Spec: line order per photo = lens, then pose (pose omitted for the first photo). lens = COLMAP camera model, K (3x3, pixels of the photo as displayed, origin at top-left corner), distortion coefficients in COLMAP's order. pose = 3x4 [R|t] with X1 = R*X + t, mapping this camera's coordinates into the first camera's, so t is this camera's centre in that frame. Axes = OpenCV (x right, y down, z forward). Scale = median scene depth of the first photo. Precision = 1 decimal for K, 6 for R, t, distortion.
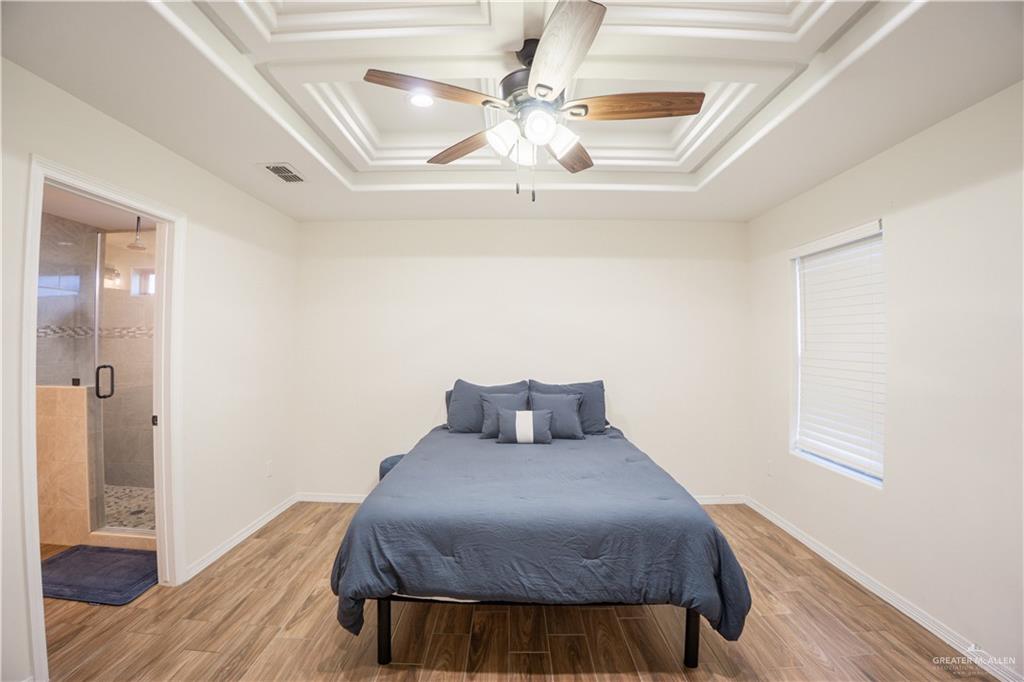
lens RADIAL K [[460.5, 0, 509.5], [0, 460.5, 333.5], [0, 0, 1]] dist [-0.082188, 0.009884]
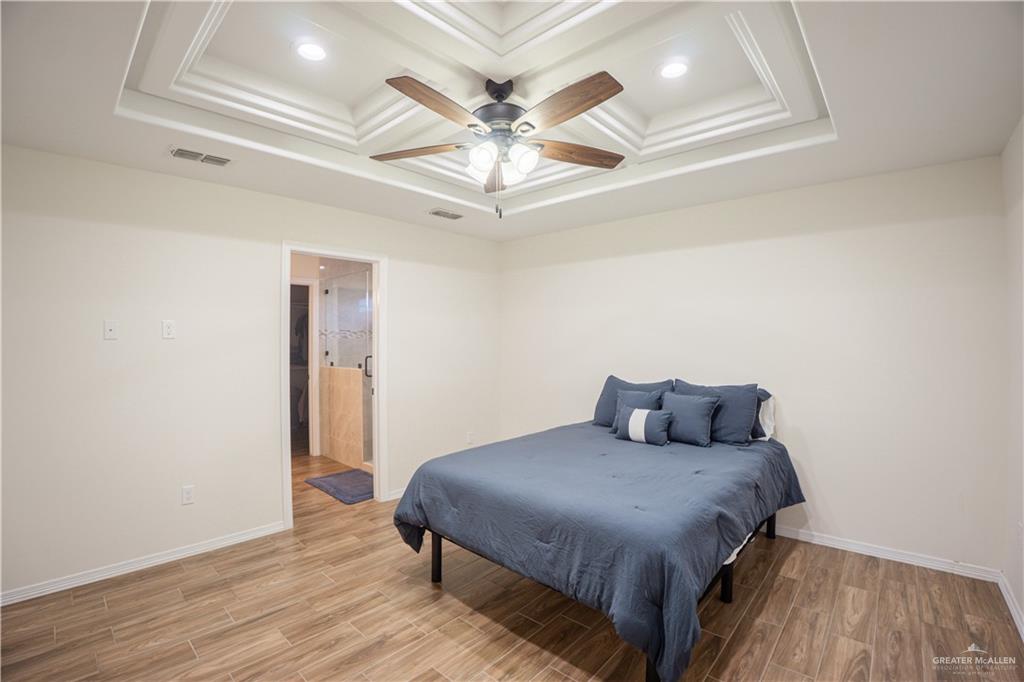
lens RADIAL K [[460.5, 0, 498.1], [0, 460.5, 331.2], [0, 0, 1]] dist [-0.082188, 0.009884]
pose [[0.739364, -0.015860, -0.673119, 0.519166], [0.015742, 0.999856, -0.006268, 0.003006], [0.673122, -0.005962, 0.739507, 0.085439]]
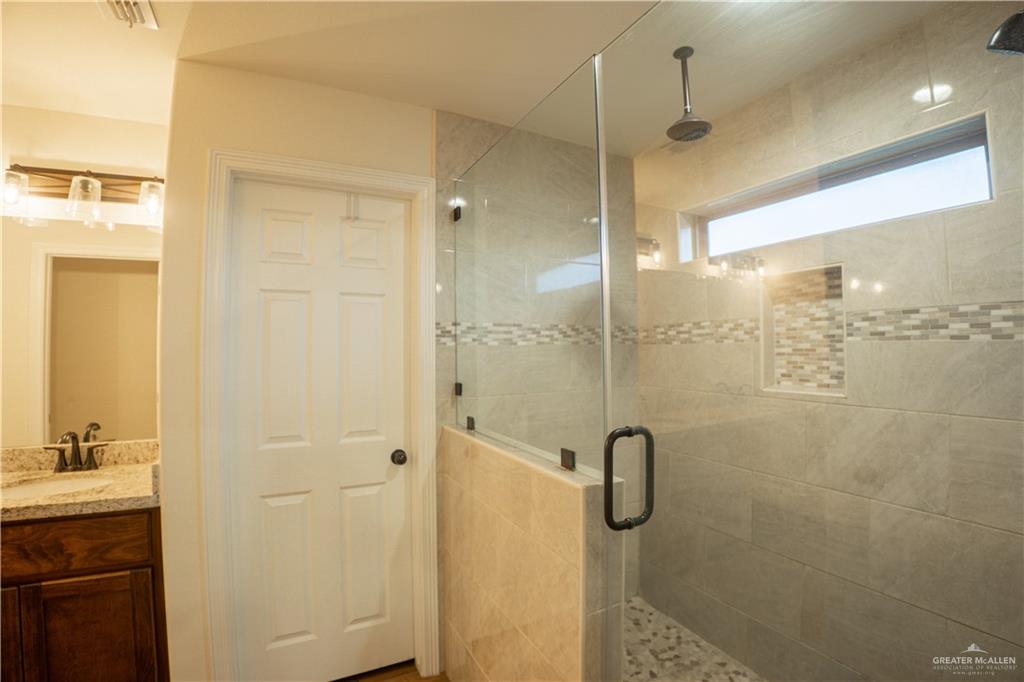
lens RADIAL K [[460.5, 0, 508.0], [0, 460.5, 341.2], [0, 0, 1]] dist [-0.082188, 0.009884]
pose [[0.491515, -0.018857, -0.870665, -0.682807], [0.021643, 0.999721, -0.009434, 0.010711], [0.870600, -0.014207, 0.491786, 0.750470]]
